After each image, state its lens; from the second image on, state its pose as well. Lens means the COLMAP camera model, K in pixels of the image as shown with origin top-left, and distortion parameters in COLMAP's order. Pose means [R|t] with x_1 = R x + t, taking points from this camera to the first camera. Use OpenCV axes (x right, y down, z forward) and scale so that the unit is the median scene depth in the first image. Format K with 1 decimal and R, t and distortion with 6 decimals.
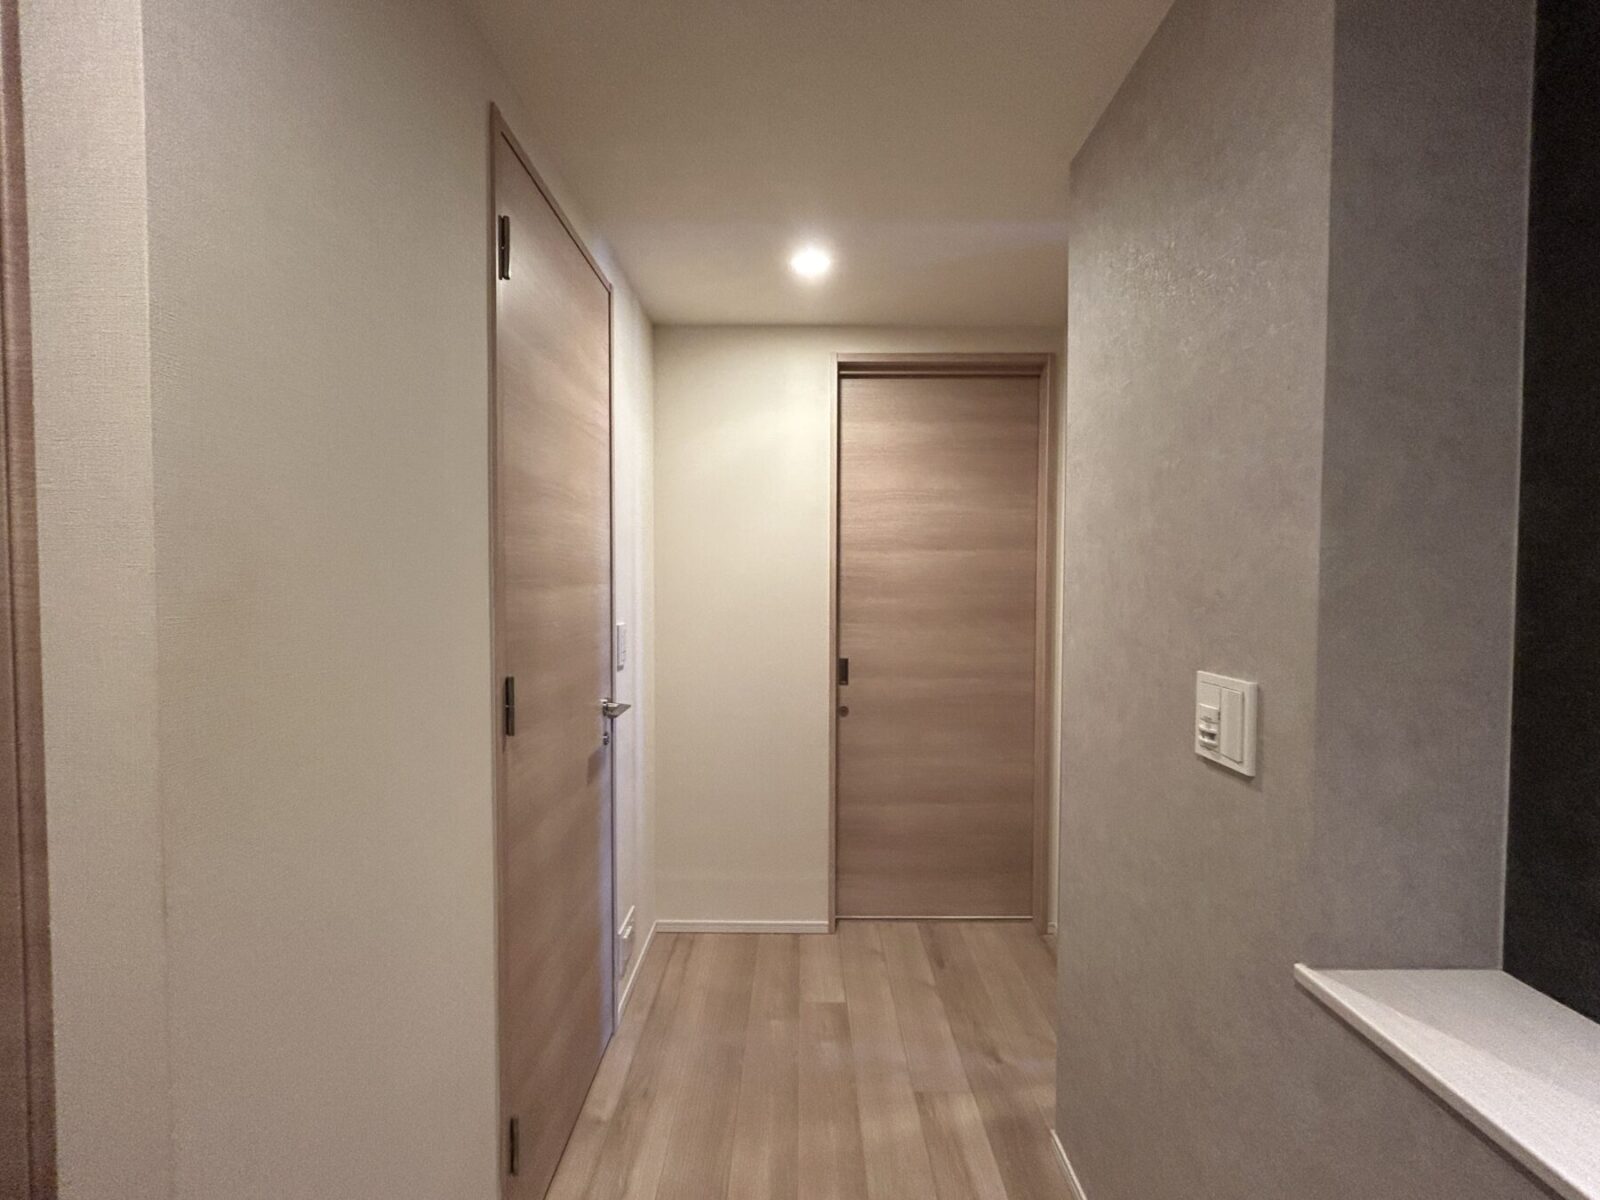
lens RADIAL K [[646.4, 0, 799.3], [0, 646.4, 593.8], [0, 0, 1]] dist [-0.000348, 0.000287]
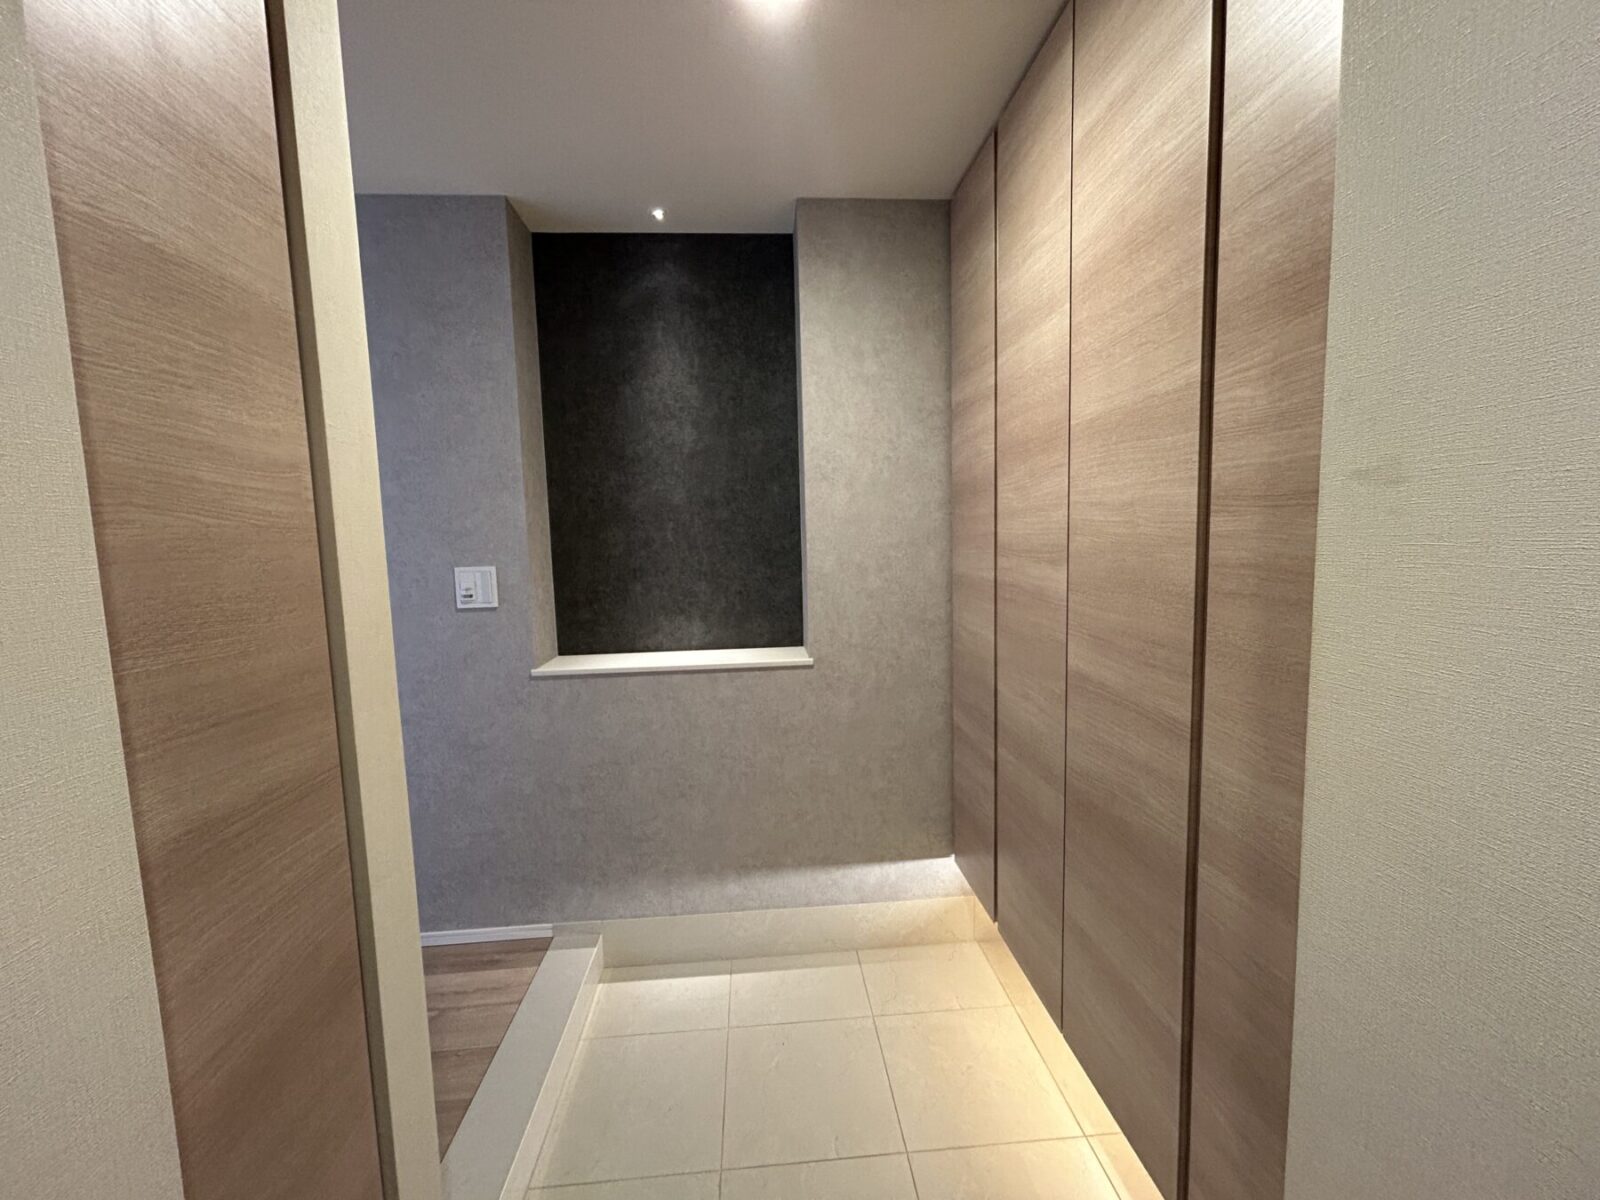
lens RADIAL K [[588.6, 0, 797.7], [0, 588.6, 576.7], [0, 0, 1]] dist [-0.000730, 0.000026]
pose [[-0.067181, -0.084530, 0.994154, -1.406632], [0.051343, 0.994792, 0.088054, 0.046809], [-0.996419, 0.056958, -0.062491, 0.065400]]
